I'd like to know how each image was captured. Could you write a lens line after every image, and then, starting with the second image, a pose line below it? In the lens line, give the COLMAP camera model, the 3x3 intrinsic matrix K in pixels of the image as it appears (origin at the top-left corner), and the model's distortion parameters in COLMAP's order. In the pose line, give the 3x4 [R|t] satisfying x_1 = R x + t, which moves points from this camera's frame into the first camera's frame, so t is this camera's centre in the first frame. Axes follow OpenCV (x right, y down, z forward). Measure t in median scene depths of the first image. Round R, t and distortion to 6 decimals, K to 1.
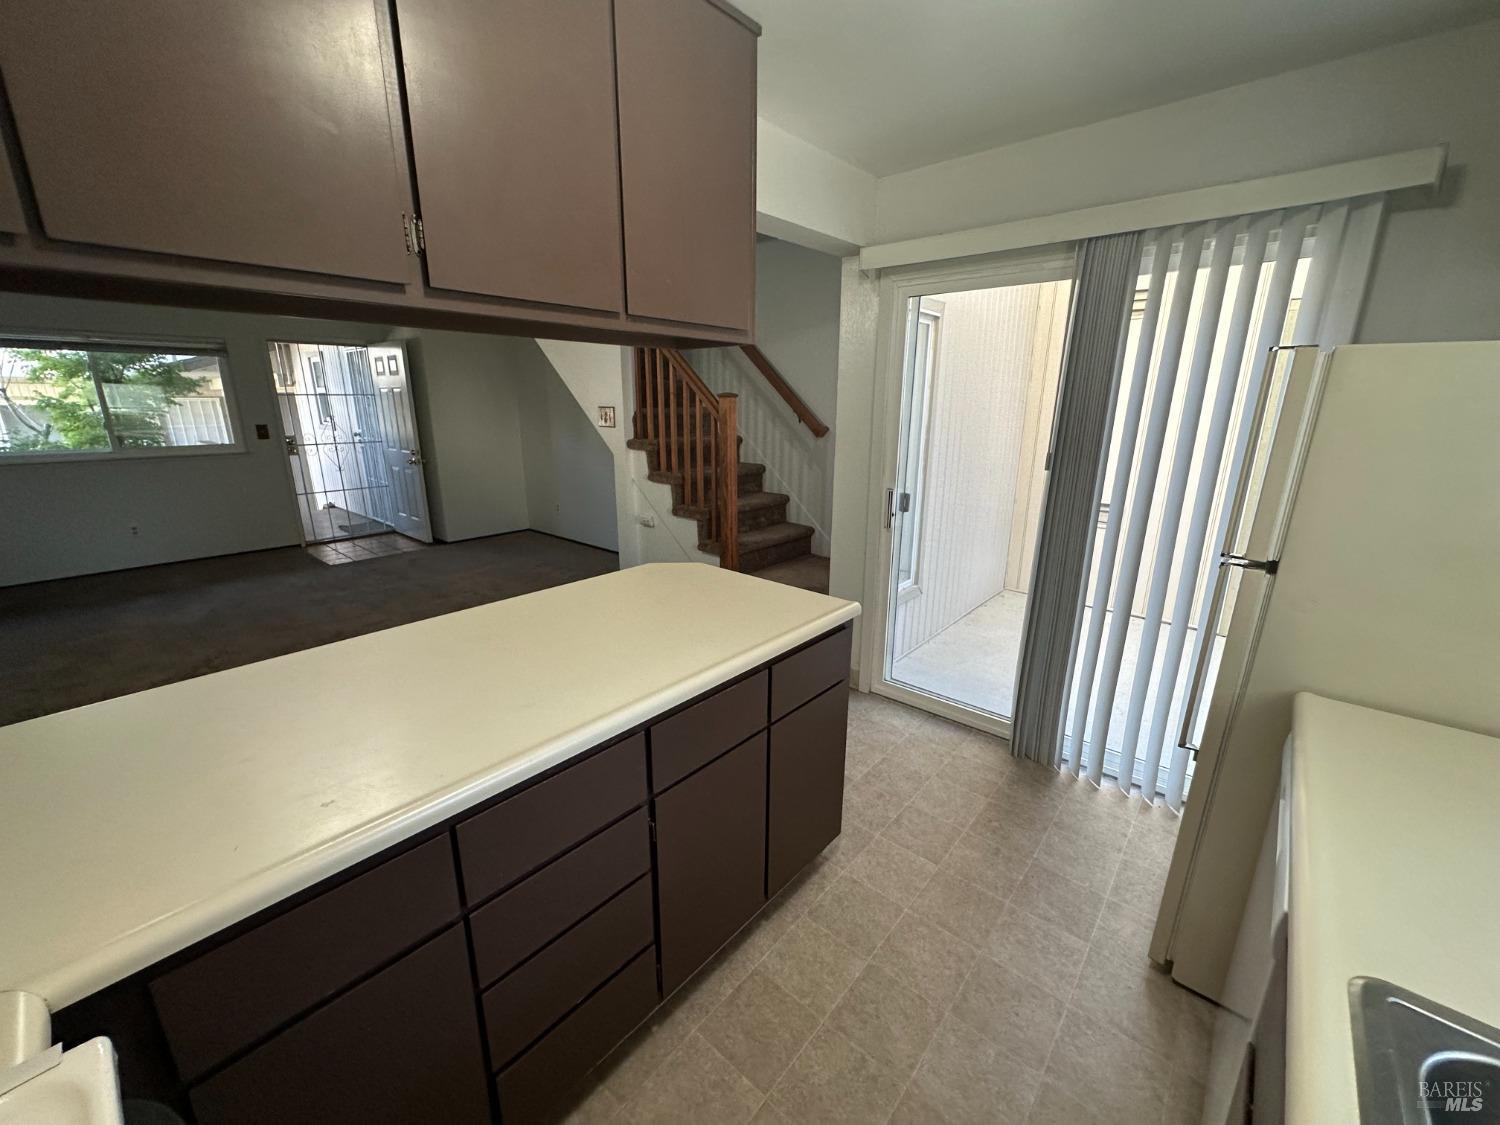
lens RADIAL K [[597.7, 0, 753.4], [0, 597.7, 565.2], [0, 0, 1]] dist [-0.003445, -0.000207]
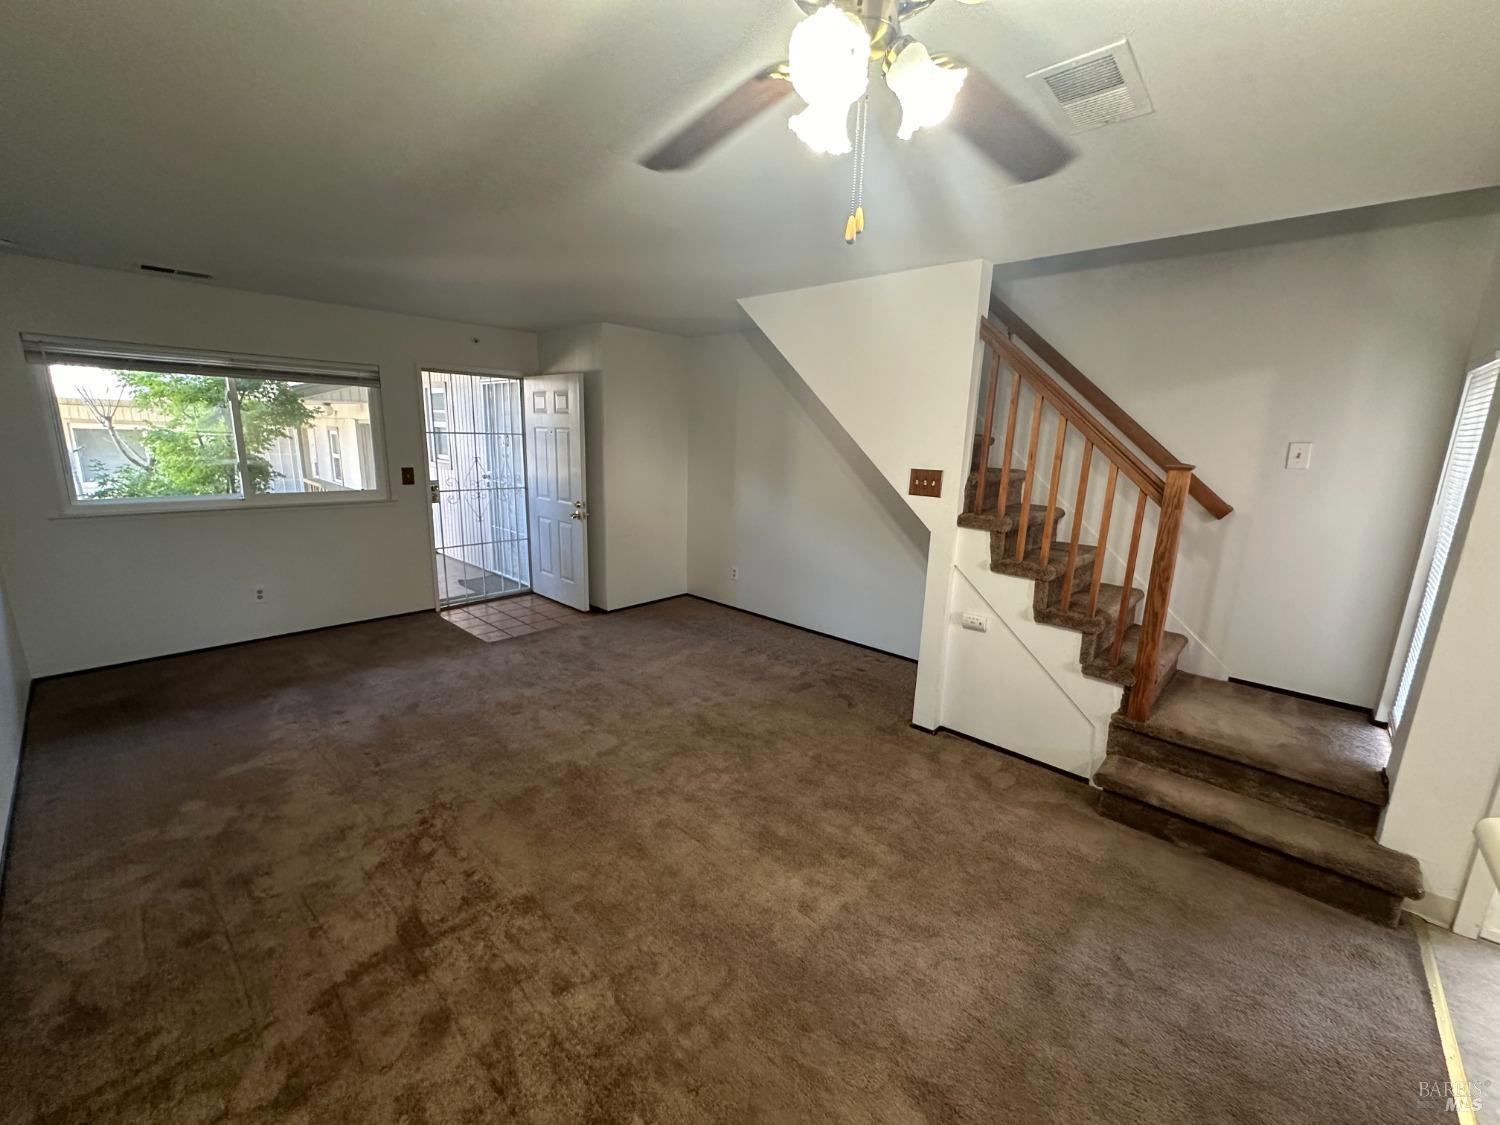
lens RADIAL K [[597.7, 0, 744.9], [0, 597.7, 559.4], [0, 0, 1]] dist [-0.003445, -0.000207]
pose [[0.999198, 0.032779, -0.023007, -0.316458], [-0.034171, 0.997431, -0.062963, -0.067684], [0.020884, 0.063699, 0.997751, 0.173814]]
